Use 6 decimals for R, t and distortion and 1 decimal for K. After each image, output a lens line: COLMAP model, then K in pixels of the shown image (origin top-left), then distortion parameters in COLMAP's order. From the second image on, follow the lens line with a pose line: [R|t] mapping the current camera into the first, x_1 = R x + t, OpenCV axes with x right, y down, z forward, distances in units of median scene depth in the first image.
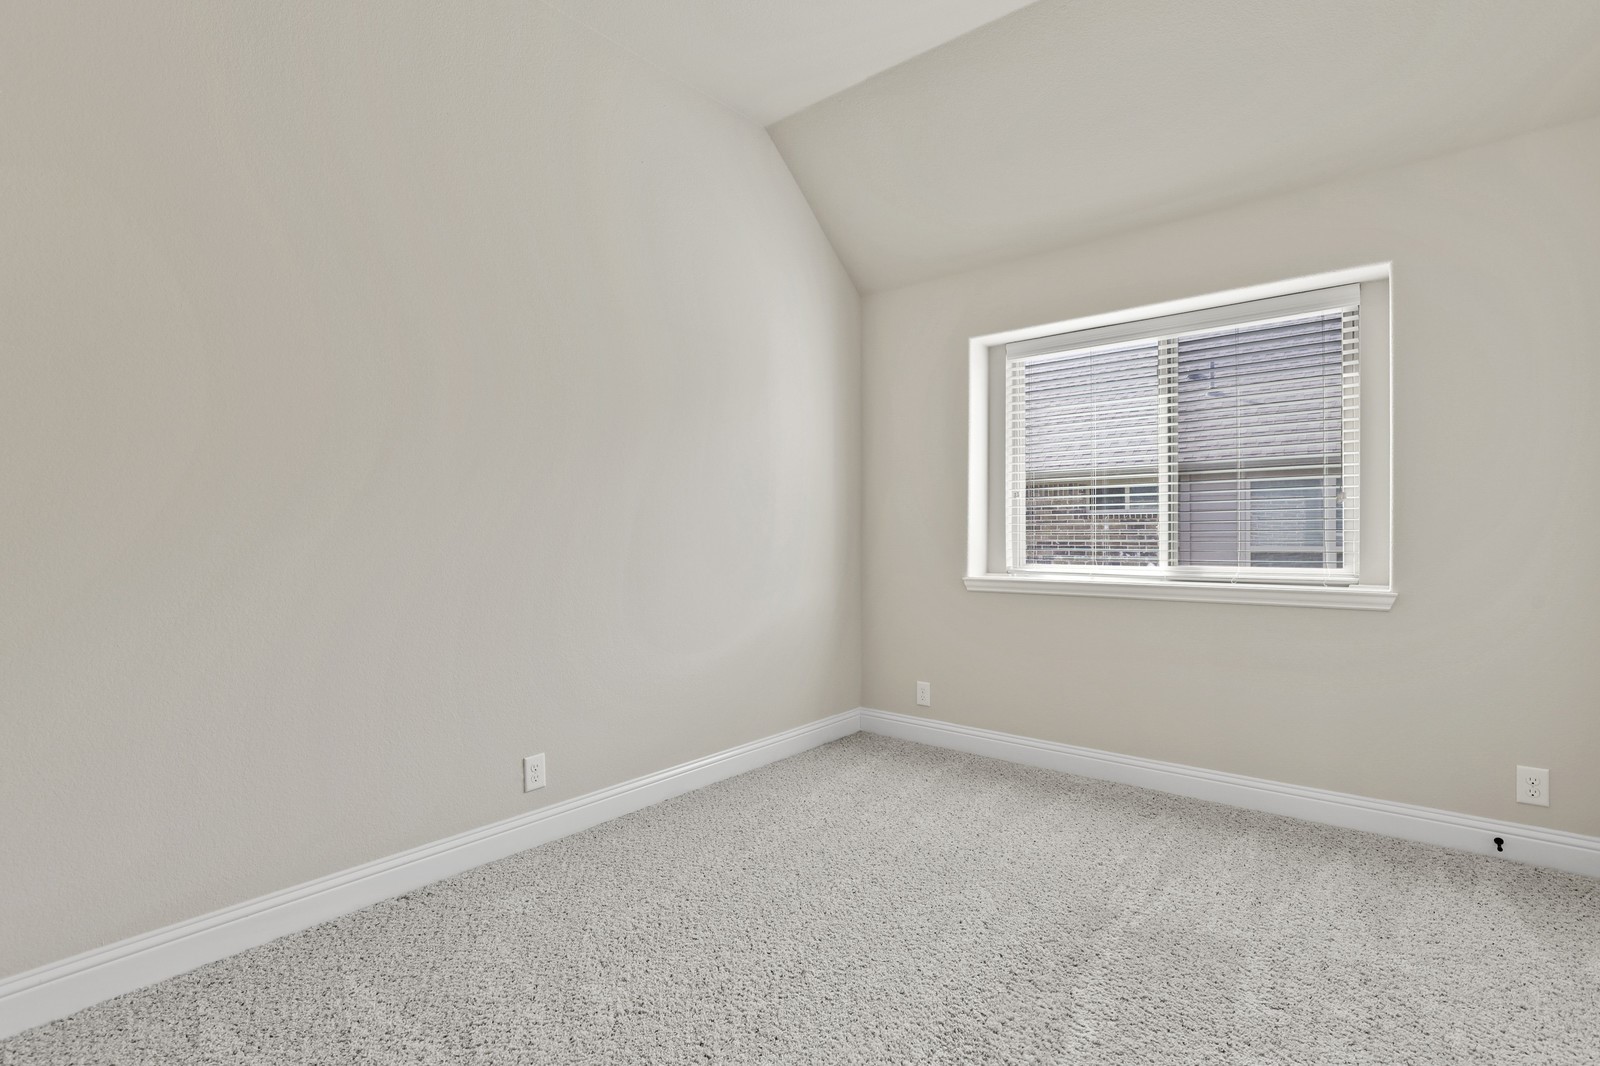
lens RADIAL K [[757.4, 0, 812.7], [0, 757.4, 526.0], [0, 0, 1]] dist [-0.010983, 0.003762]
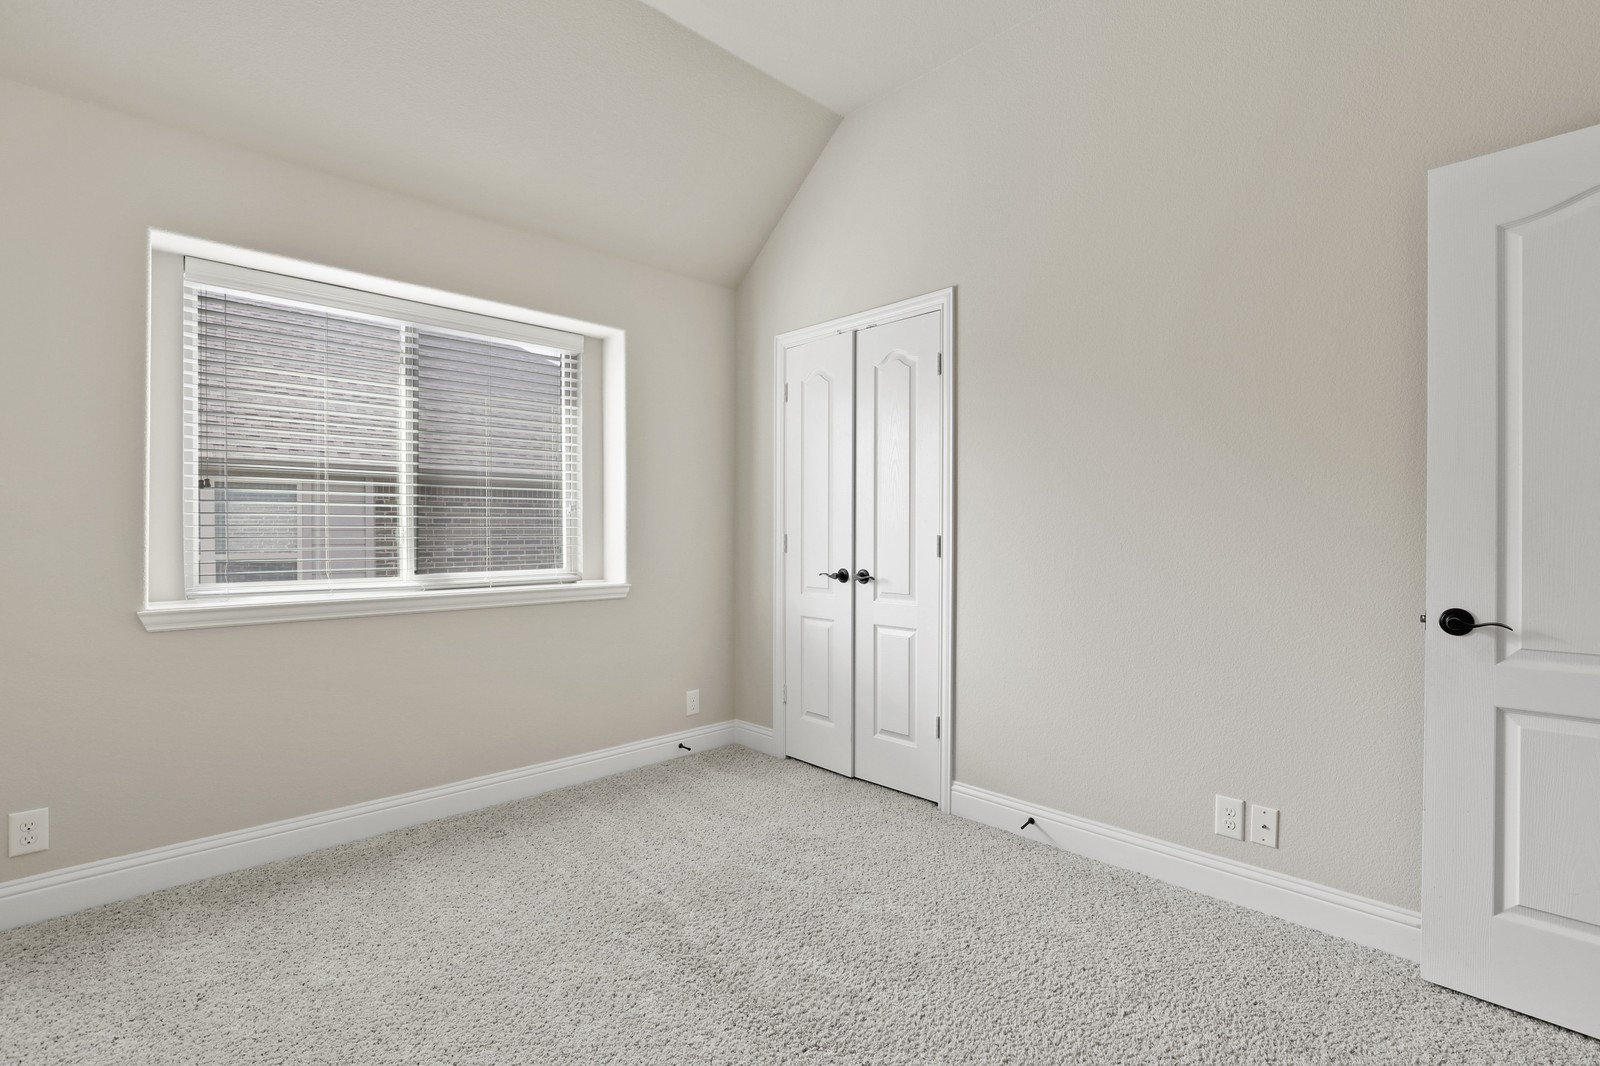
lens RADIAL K [[757.4, 0, 798.5], [0, 757.4, 538.1], [0, 0, 1]] dist [-0.010983, 0.003762]
pose [[0.090696, 0.000878, 0.995878, -0.405634], [-0.006291, 0.999980, -0.000309, 0.005528], [-0.995859, -0.006237, 0.090700, 0.461671]]
